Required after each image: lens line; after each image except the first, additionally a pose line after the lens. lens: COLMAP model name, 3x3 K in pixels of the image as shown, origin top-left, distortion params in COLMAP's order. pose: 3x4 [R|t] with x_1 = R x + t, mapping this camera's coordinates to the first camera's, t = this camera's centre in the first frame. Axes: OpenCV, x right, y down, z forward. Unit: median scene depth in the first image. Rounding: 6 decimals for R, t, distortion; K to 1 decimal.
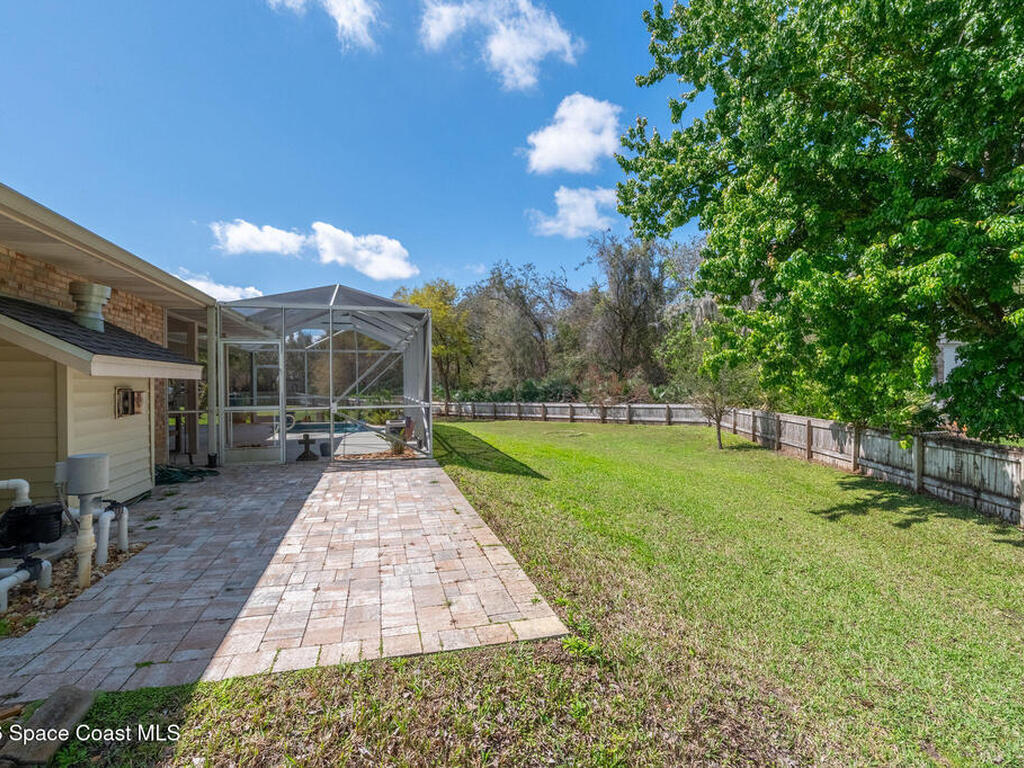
lens RADIAL K [[468.9, 0, 515.6], [0, 468.9, 379.9], [0, 0, 1]] dist [0.001079, -0.000101]
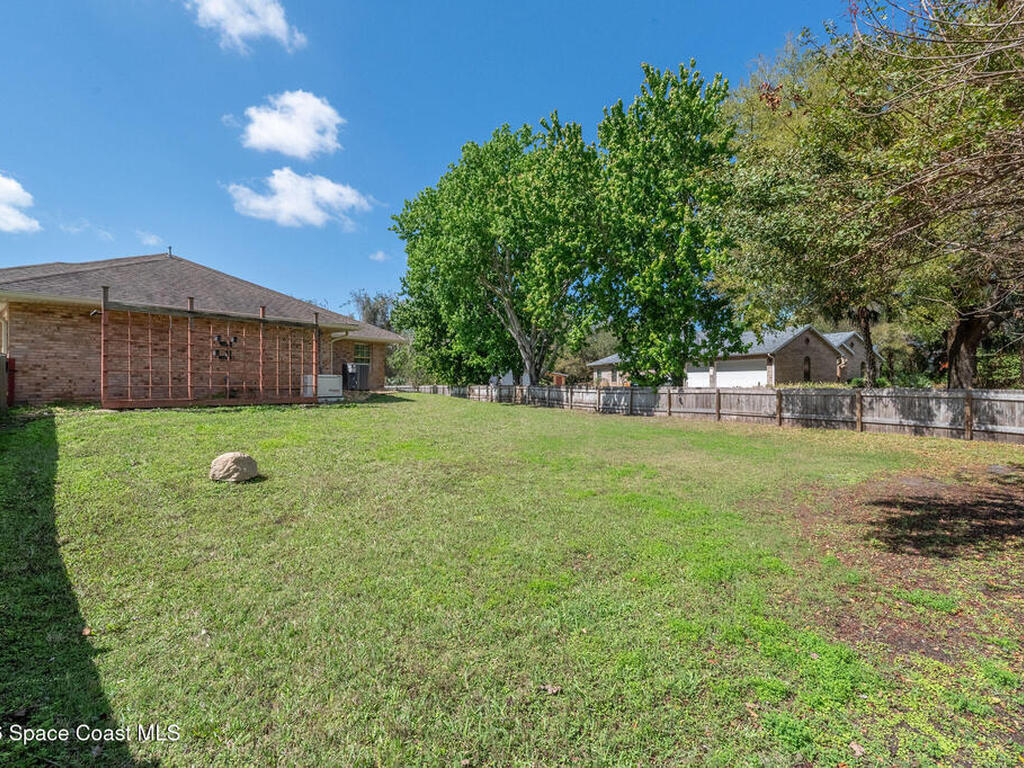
lens RADIAL K [[468.9, 0, 515.6], [0, 468.9, 379.9], [0, 0, 1]] dist [0.001079, -0.000101]
pose [[0.829419, 0.012761, 0.558481, -0.453972], [-0.014605, 0.999893, -0.001156, 0.024962], [-0.558435, -0.007197, 0.829517, -1.150969]]
